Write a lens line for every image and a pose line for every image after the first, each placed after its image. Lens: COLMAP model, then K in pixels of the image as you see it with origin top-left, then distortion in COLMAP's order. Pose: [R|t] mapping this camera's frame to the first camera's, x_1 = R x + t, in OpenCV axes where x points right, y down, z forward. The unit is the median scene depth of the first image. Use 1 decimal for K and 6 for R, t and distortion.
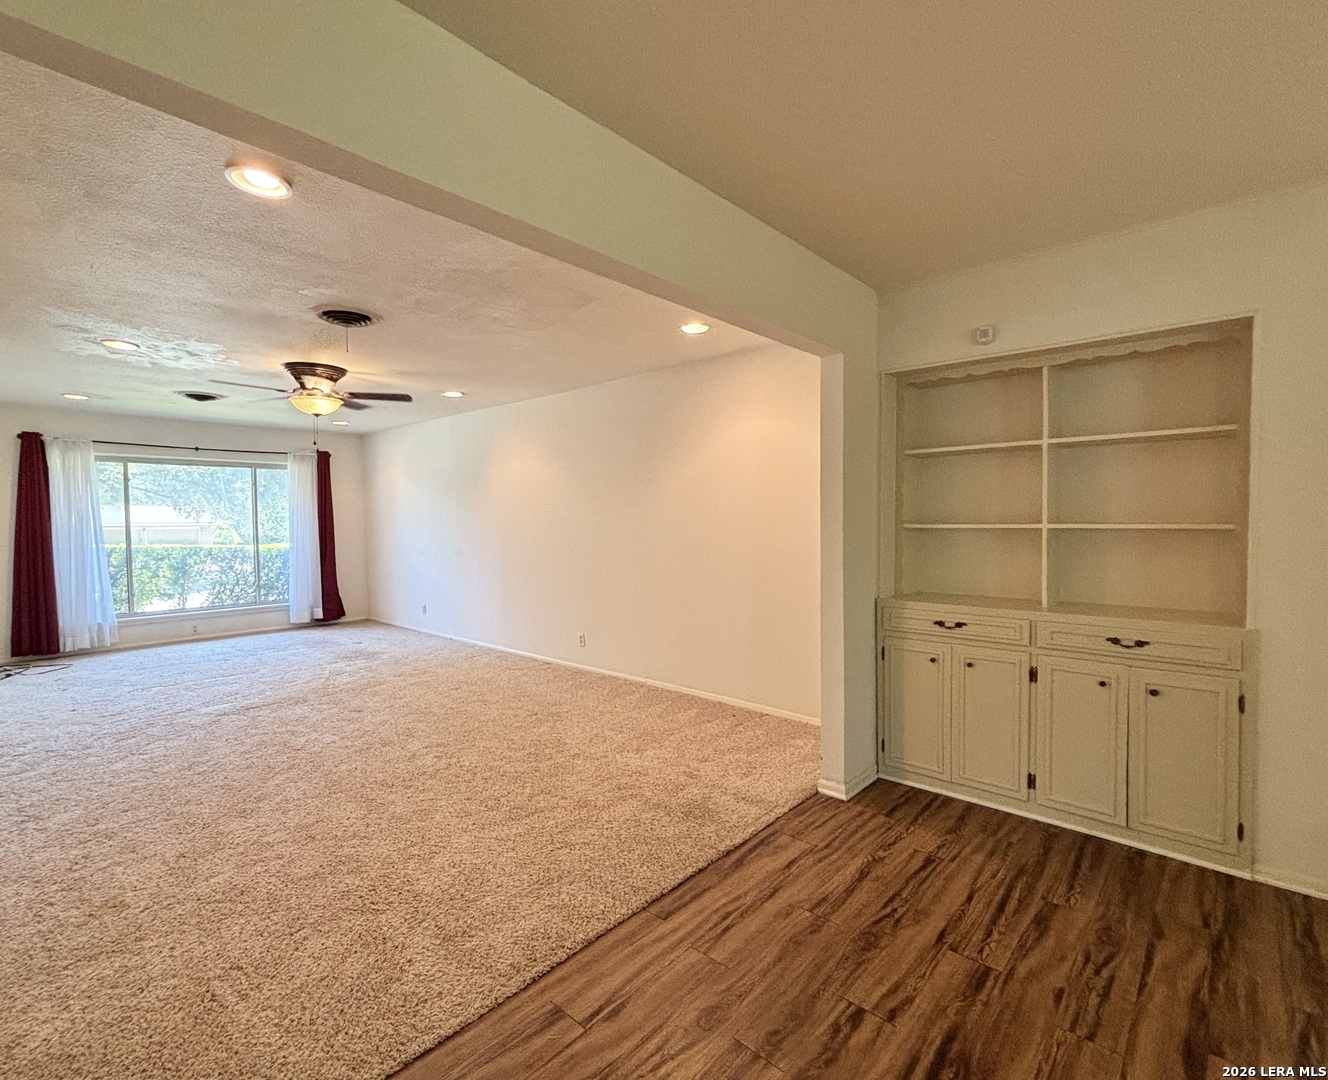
lens RADIAL K [[639.5, 0, 661.3], [0, 639.5, 543.1], [0, 0, 1]] dist [0.001743, 0.004756]
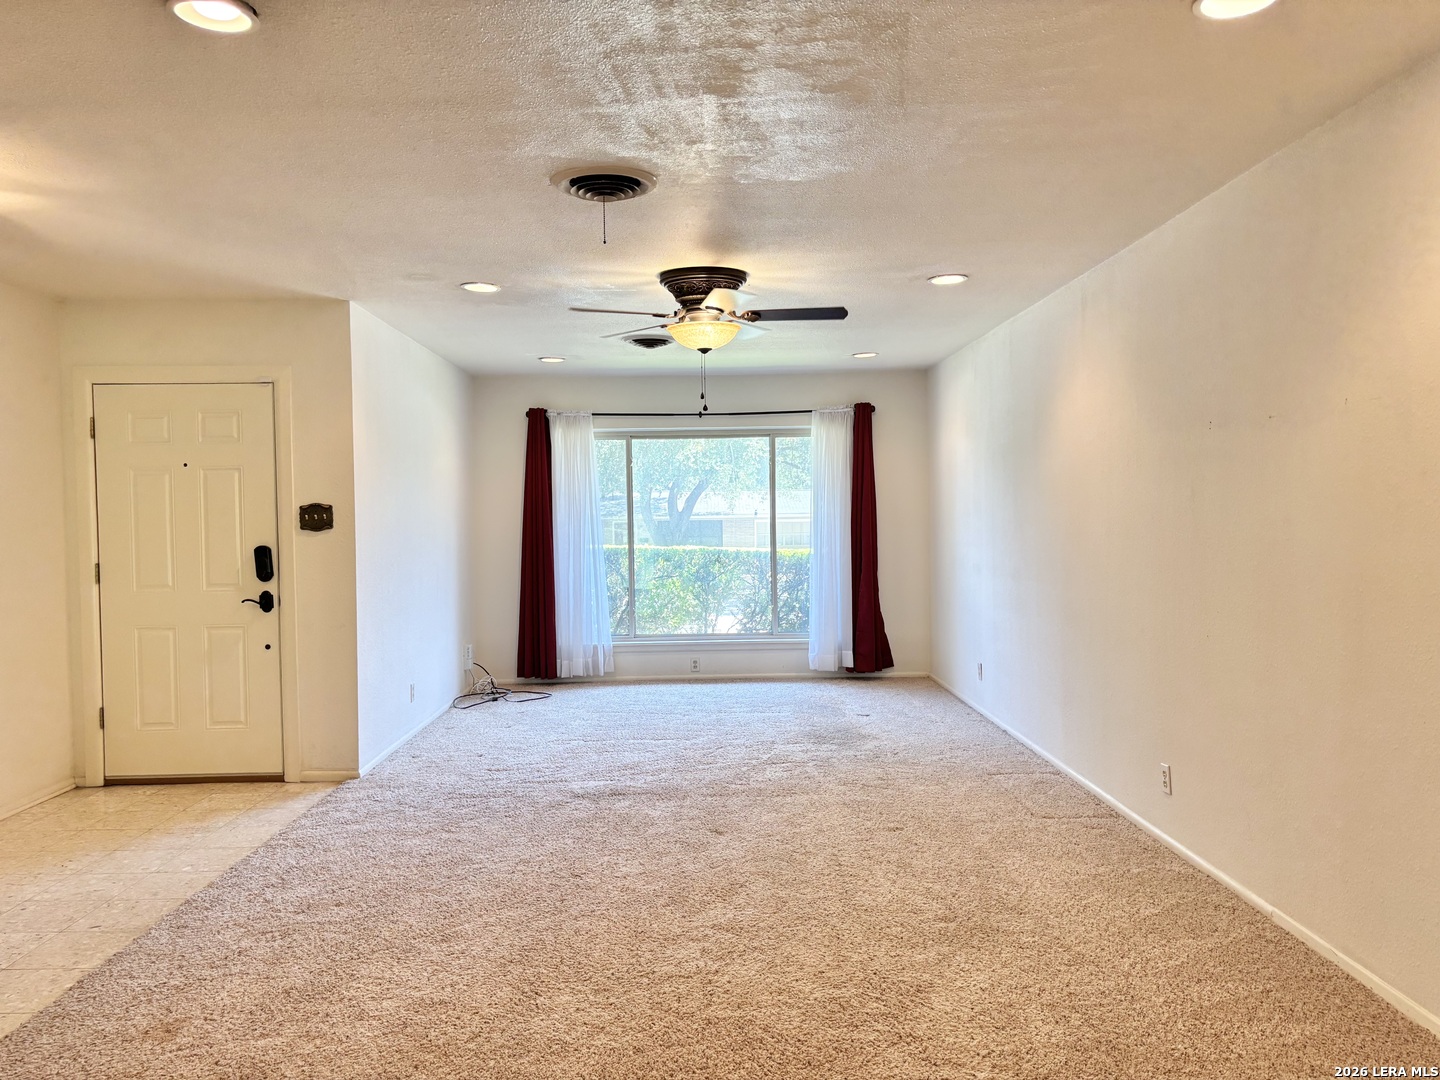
lens RADIAL K [[1083.7, 0, 721.7], [0, 1083.7, 543.1], [0, 0, 1]] dist [0.063733, -0.058646]
pose [[0.678007, 0.018690, -0.734818, 0.210525], [-0.017673, 0.999802, 0.009123, -0.015946], [0.734843, 0.006801, 0.678203, 0.224708]]
